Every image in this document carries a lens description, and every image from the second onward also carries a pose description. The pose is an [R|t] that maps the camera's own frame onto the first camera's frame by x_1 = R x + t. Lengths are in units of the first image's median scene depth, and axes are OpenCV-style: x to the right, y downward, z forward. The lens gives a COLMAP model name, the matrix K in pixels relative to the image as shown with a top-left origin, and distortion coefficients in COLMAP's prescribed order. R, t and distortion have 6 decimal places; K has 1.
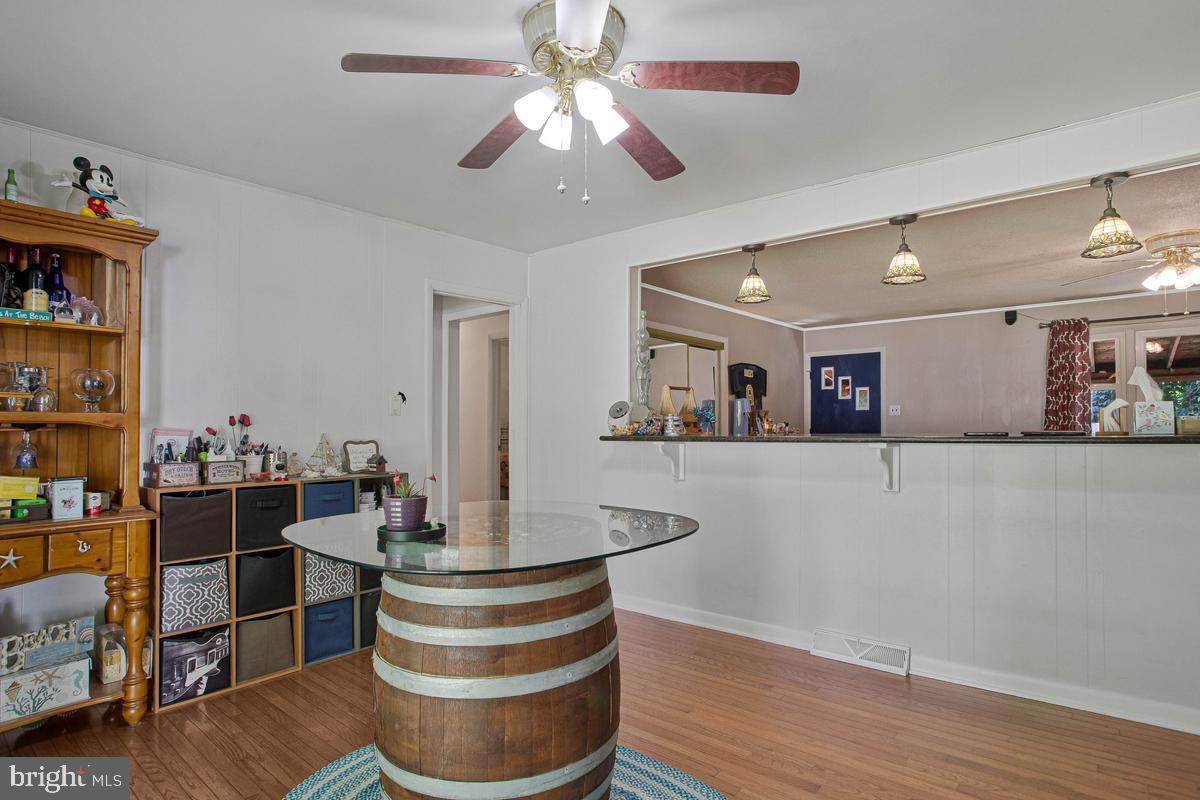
lens RADIAL K [[602.2, 0, 598.5], [0, 602.2, 411.8], [0, 0, 1]] dist [-0.002491, -0.000398]
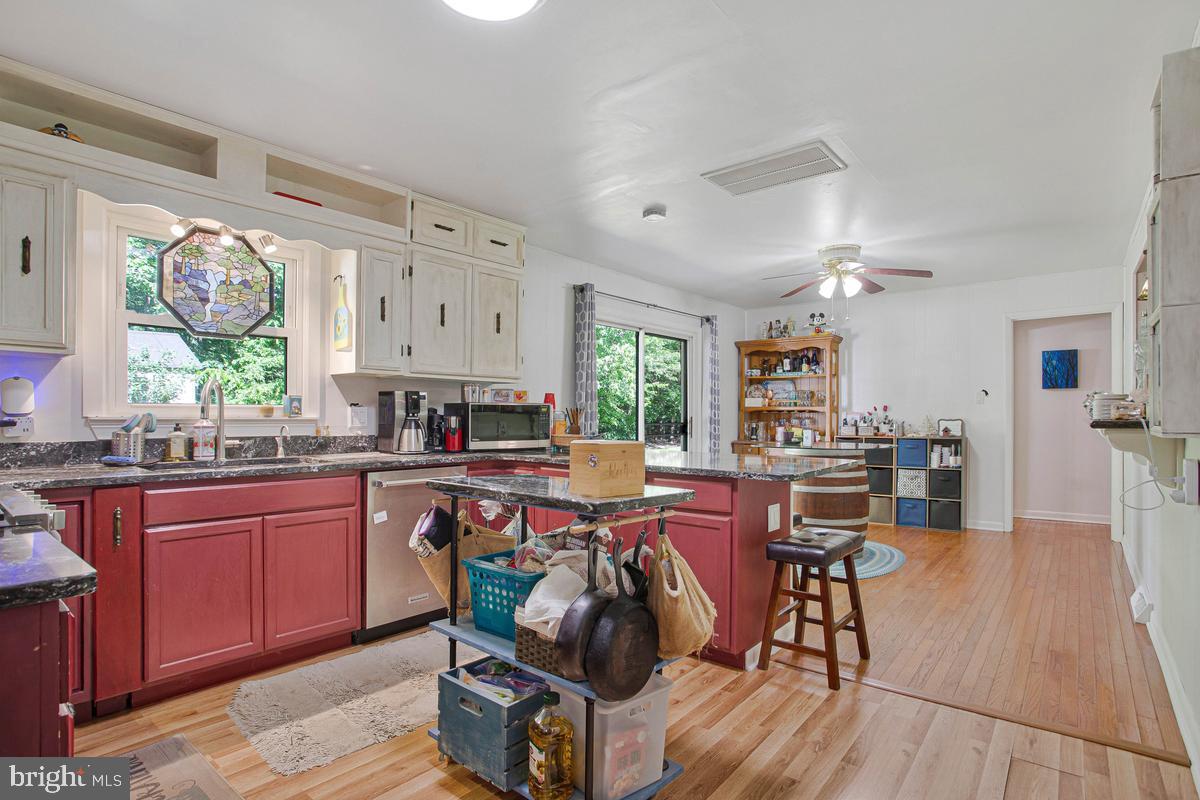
lens RADIAL K [[602.2, 0, 598.5], [0, 602.2, 411.8], [0, 0, 1]] dist [-0.002491, -0.000398]
pose [[0.012207, -0.002607, -0.999922, 0.673408], [0.019520, 0.999807, -0.002369, 0.005788], [0.999735, -0.019489, 0.012256, -0.010335]]
